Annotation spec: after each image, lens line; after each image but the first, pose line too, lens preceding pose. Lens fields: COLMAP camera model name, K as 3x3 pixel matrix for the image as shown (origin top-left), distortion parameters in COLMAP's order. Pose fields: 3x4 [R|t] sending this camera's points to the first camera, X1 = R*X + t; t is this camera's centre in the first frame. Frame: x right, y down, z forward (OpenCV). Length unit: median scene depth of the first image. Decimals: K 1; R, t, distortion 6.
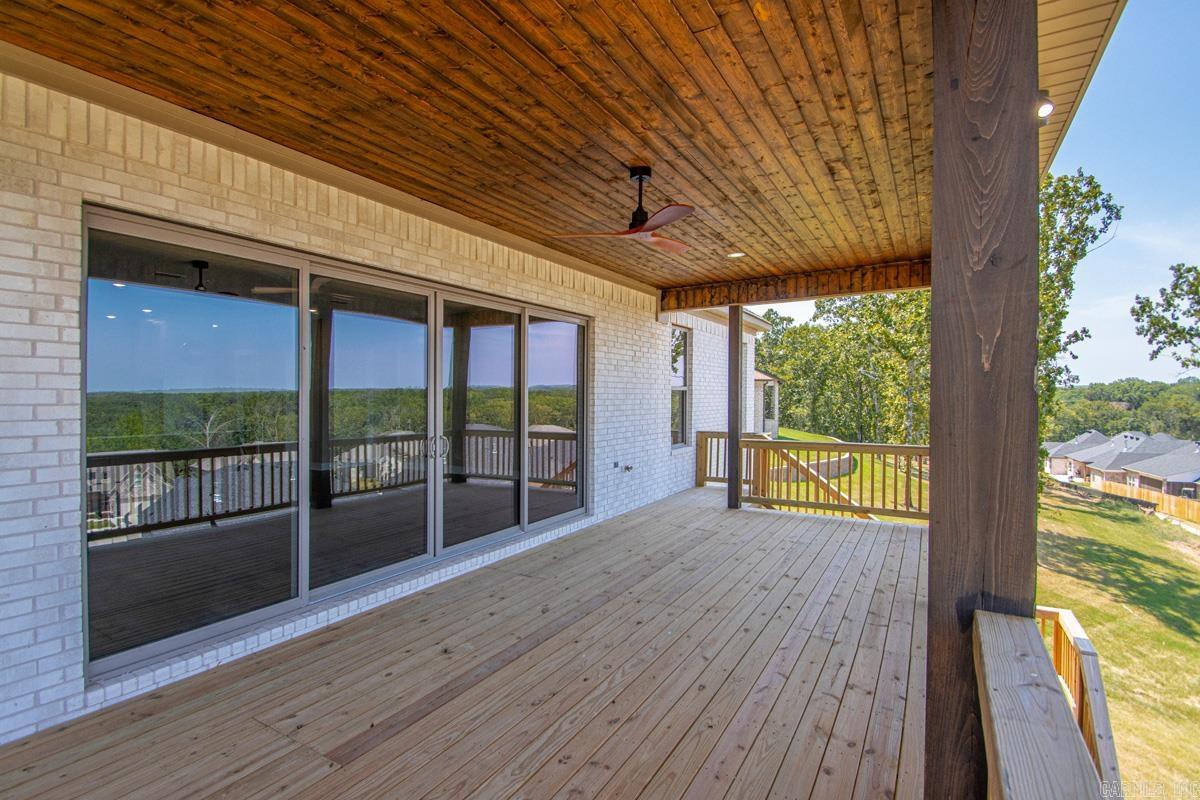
lens RADIAL K [[575.1, 0, 606.2], [0, 575.1, 399.6], [0, 0, 1]] dist [0.016279, -0.016928]
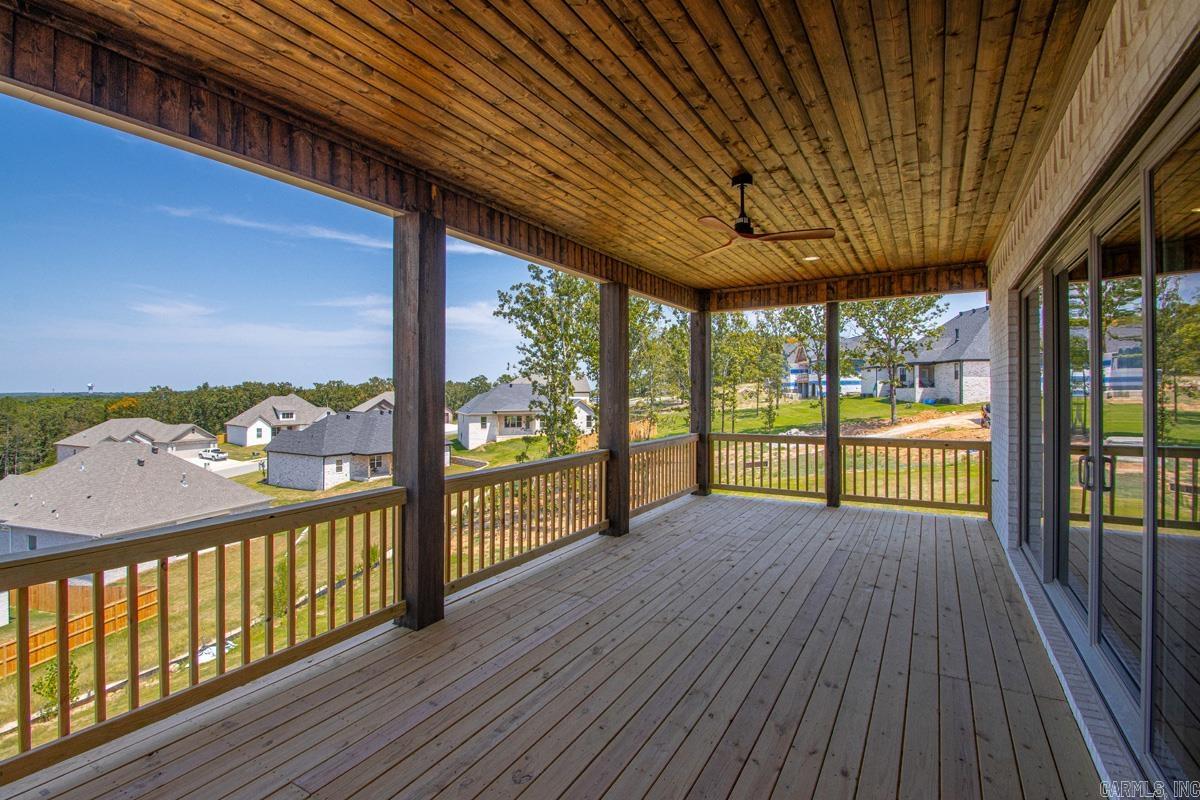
lens RADIAL K [[531.9, 0, 580.7], [0, 531.9, 397.9], [0, 0, 1]] dist [0.011375, -0.012044]
pose [[-0.997969, 0.007437, 0.063271, 0.243110], [0.008578, 0.999805, 0.017787, -0.018705], [-0.063126, 0.018294, -0.997838, 1.652684]]
